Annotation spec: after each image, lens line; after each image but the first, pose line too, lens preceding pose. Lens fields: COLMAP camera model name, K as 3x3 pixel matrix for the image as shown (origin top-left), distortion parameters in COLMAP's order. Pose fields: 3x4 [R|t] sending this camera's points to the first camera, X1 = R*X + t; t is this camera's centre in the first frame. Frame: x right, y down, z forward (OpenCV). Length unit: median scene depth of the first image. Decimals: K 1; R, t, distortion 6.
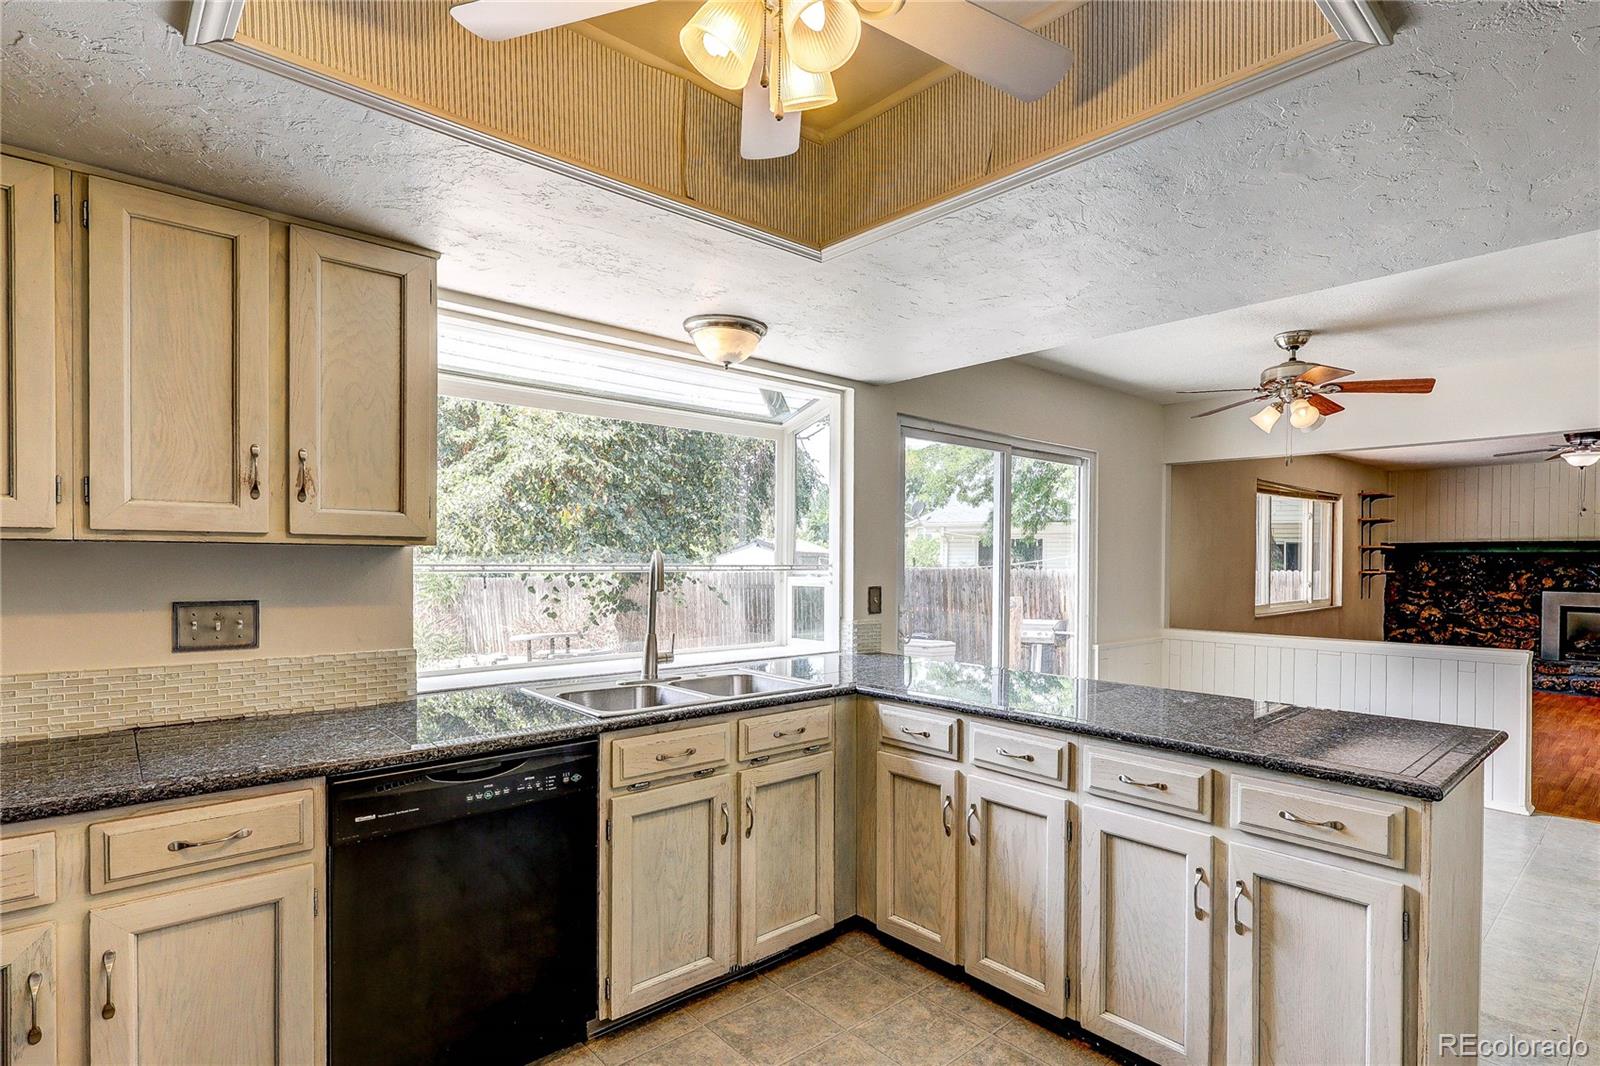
lens RADIAL K [[797.2, 0, 799.7], [0, 797.2, 562.3], [0, 0, 1]] dist [-0.004334, -0.000234]
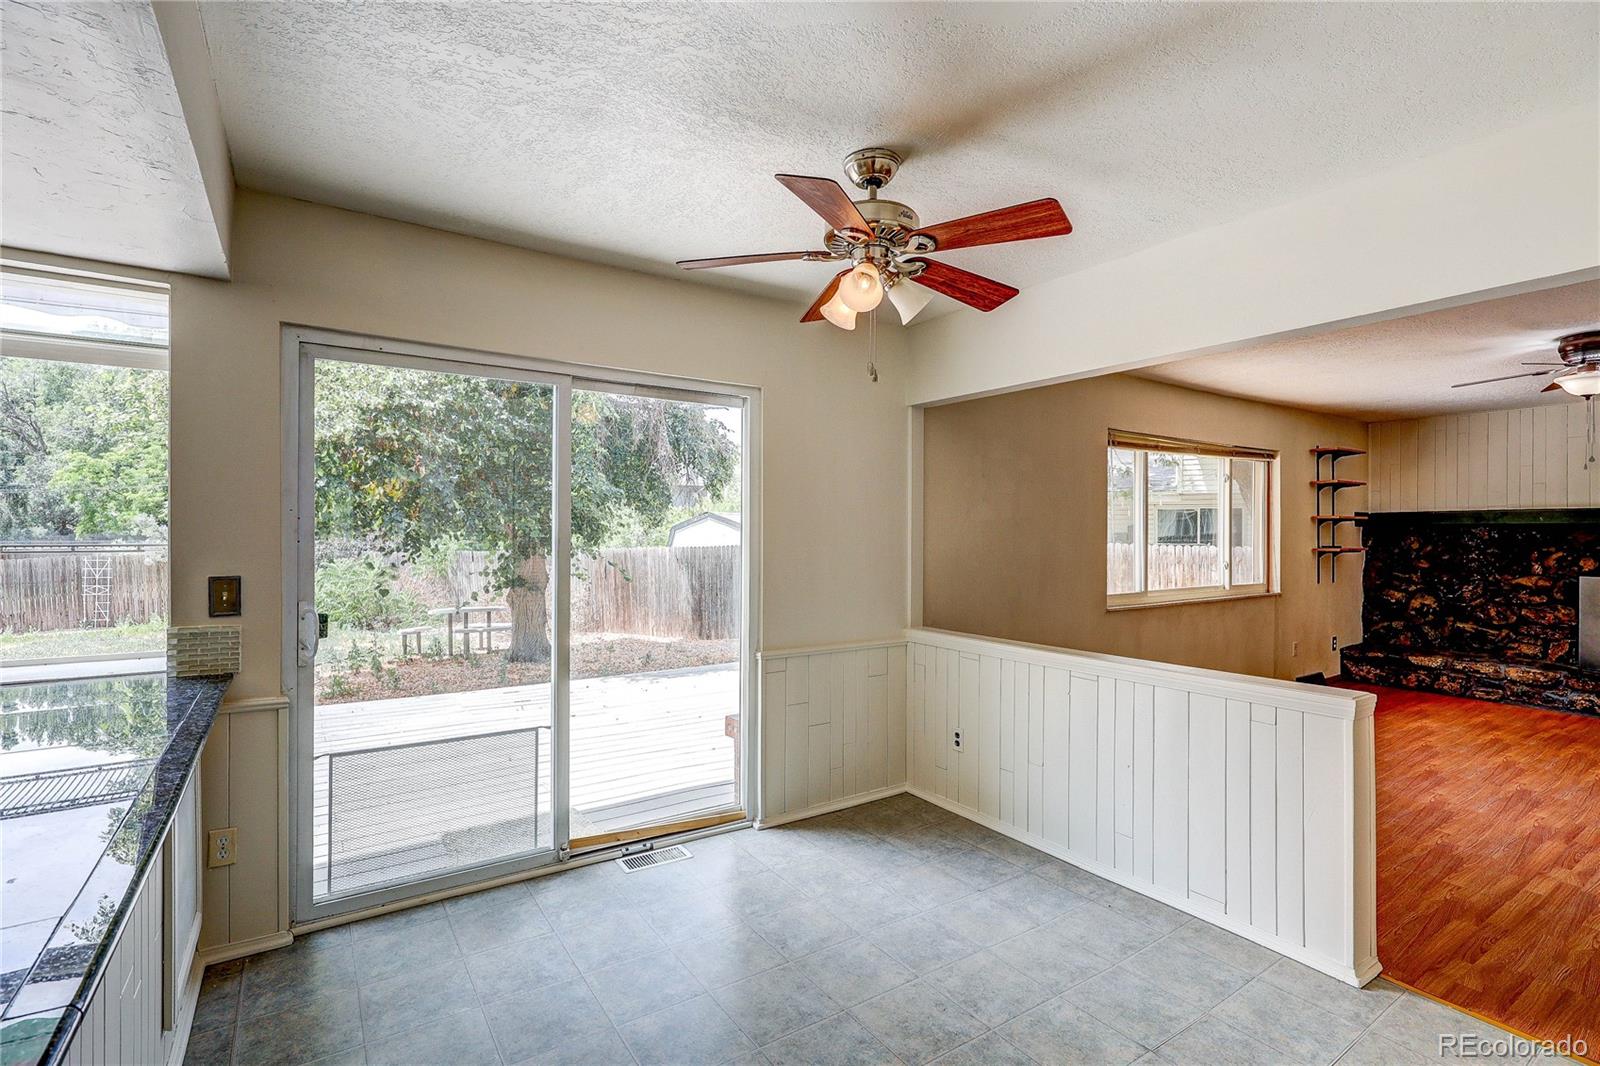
lens RADIAL K [[727.1, 0, 768.5], [0, 727.1, 528.5], [0, 0, 1]] dist [-0.001822, -0.000656]
pose [[0.987122, -0.002327, -0.159955, 0.295148], [0.000796, 0.999953, -0.009629, -0.002062], [0.159970, 0.009378, 0.987077, 0.210919]]
